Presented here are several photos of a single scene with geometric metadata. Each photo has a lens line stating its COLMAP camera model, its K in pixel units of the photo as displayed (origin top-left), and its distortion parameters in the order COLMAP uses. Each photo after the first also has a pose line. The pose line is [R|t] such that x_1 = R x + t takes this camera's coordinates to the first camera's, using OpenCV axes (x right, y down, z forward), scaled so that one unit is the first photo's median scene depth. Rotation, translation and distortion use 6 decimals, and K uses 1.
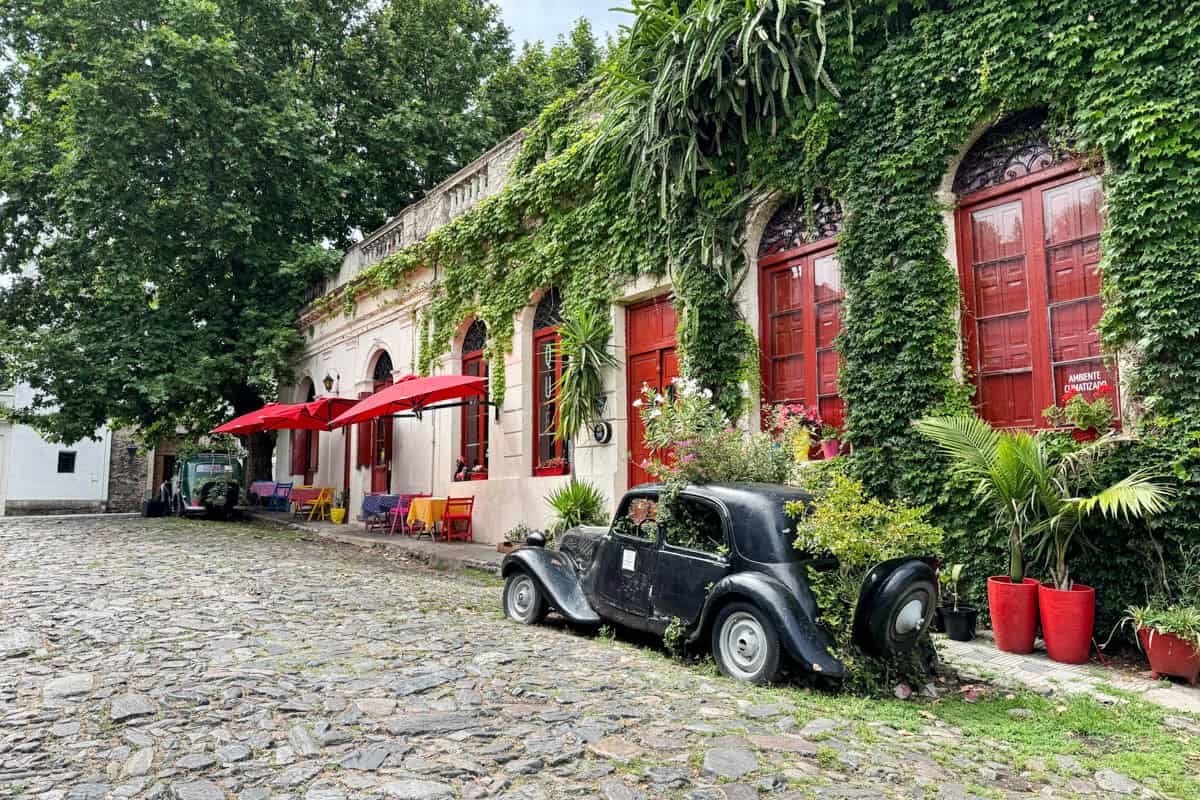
lens RADIAL K [[837.8, 0, 600.0], [0, 837.8, 400.0], [0, 0, 1]] dist [0.007830, 0.000260]
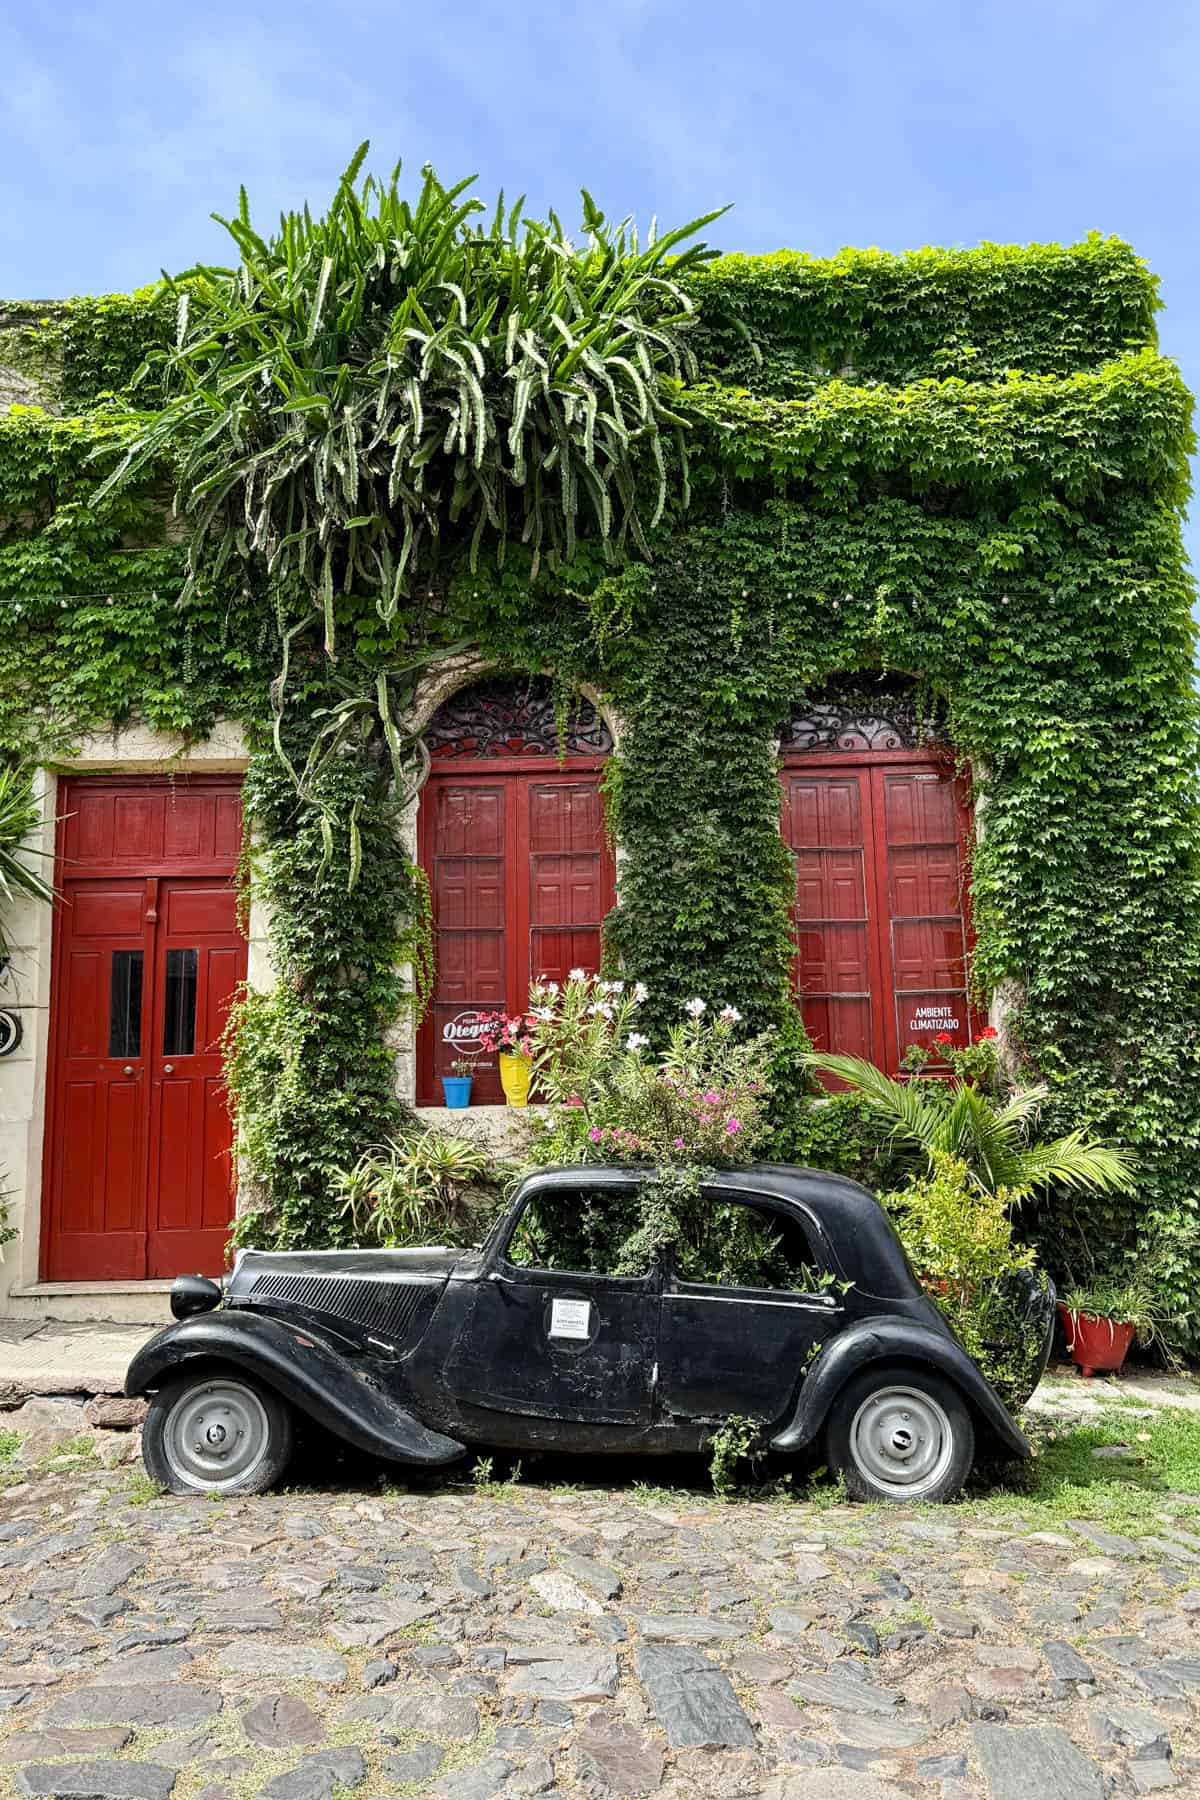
lens RADIAL K [[1256.7, 0, 600.0], [0, 1256.7, 900.0], [0, 0, 1]] dist [0.007830, 0.000260]
pose [[0.600529, 0.118671, 0.790748, -0.603772], [-0.081506, 0.992859, -0.087104, -0.002476], [-0.795438, -0.012142, 0.605913, 0.506514]]
